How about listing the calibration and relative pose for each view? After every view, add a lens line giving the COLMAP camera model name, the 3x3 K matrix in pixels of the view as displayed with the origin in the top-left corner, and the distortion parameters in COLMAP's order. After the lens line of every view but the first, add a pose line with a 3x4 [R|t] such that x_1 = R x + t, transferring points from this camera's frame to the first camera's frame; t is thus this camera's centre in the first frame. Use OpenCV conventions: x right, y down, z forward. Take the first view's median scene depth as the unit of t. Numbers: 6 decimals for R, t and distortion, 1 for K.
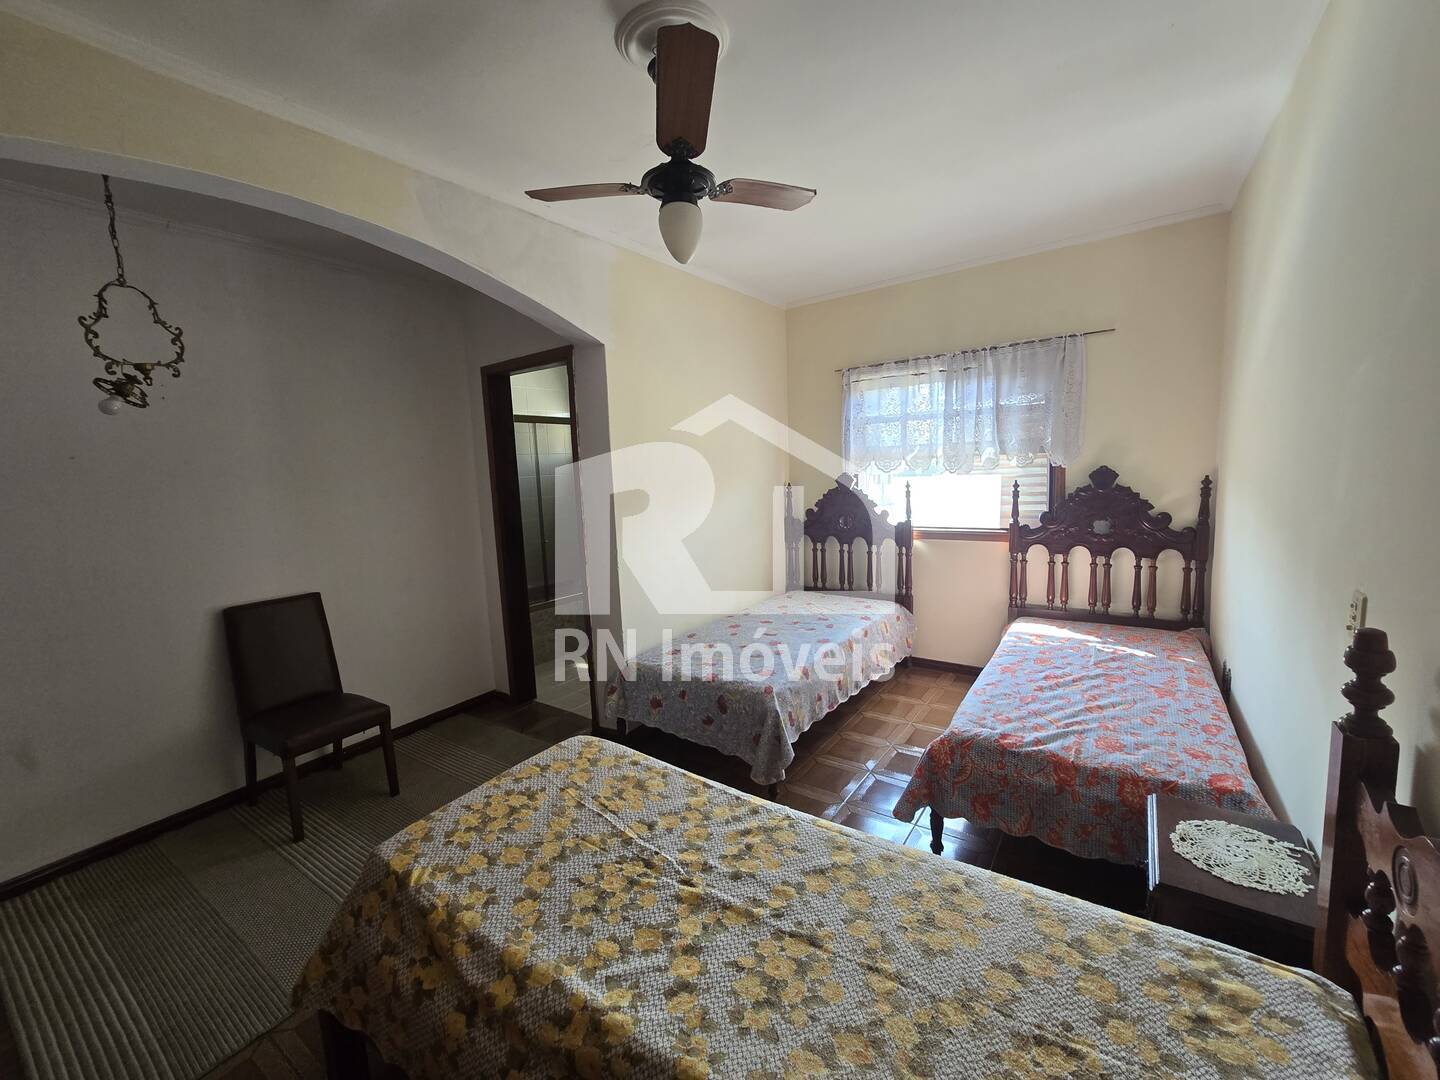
lens RADIAL K [[588.8, 0, 717.2], [0, 588.8, 533.8], [0, 0, 1]] dist [-0.002216, -0.000432]
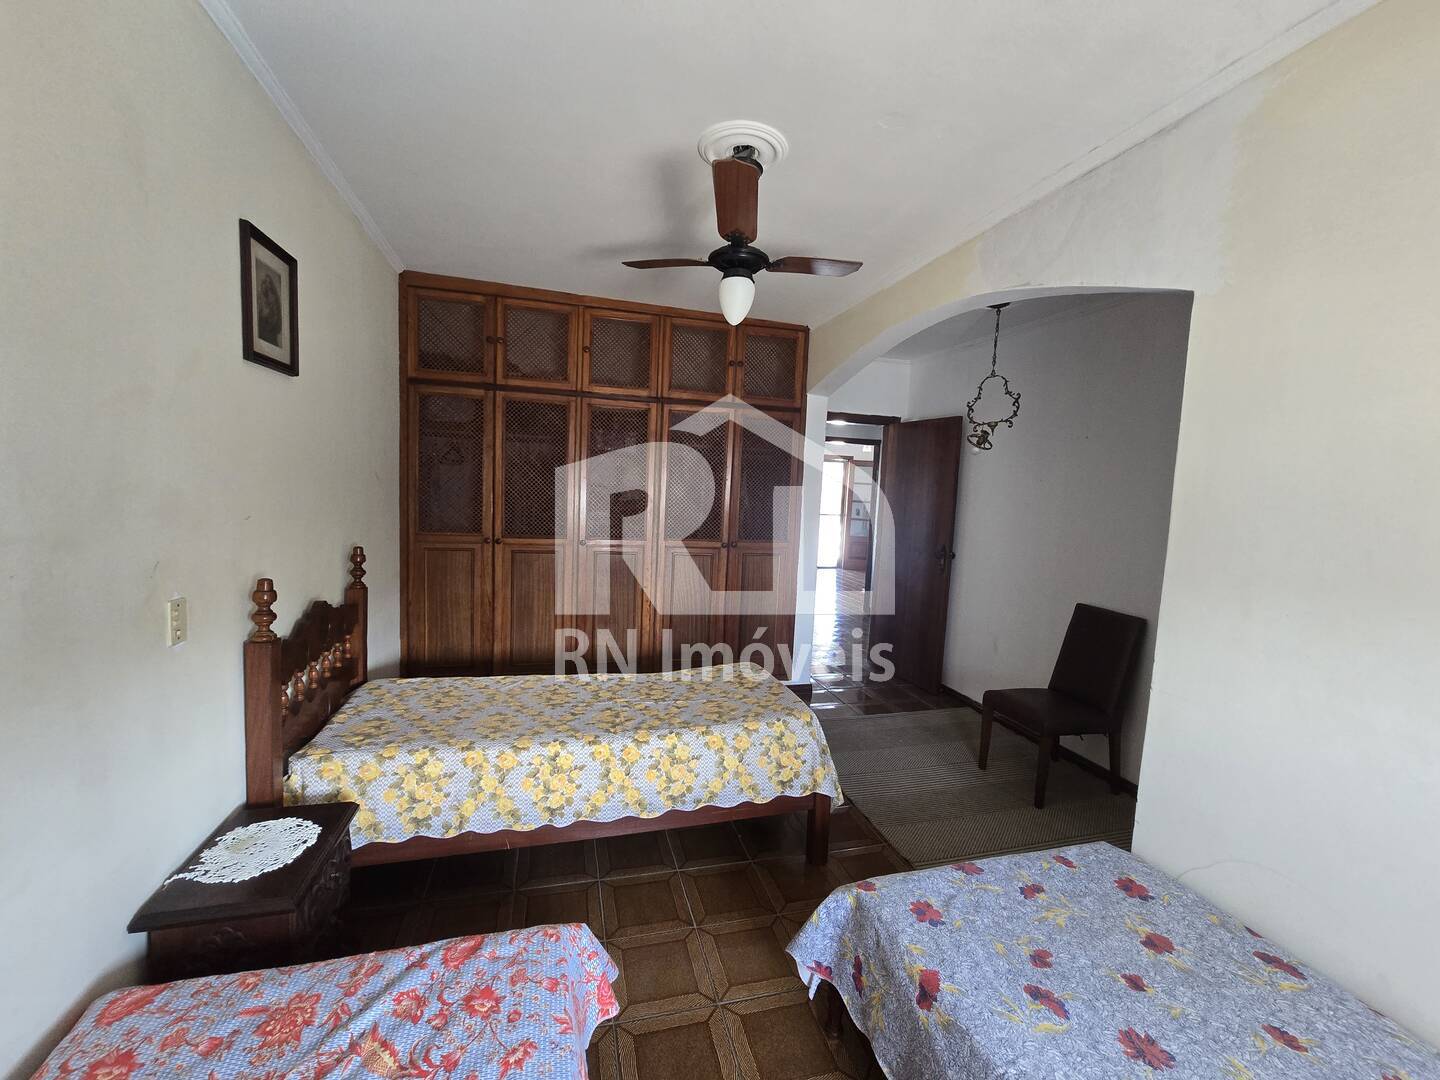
lens RADIAL K [[588.8, 0, 717.2], [0, 588.8, 533.8], [0, 0, 1]] dist [-0.002216, -0.000432]
pose [[-0.642441, 0.078318, -0.762323, 0.803248], [-0.111265, 0.974691, 0.193903, -0.232576], [0.758215, 0.209391, -0.617467, 1.566488]]
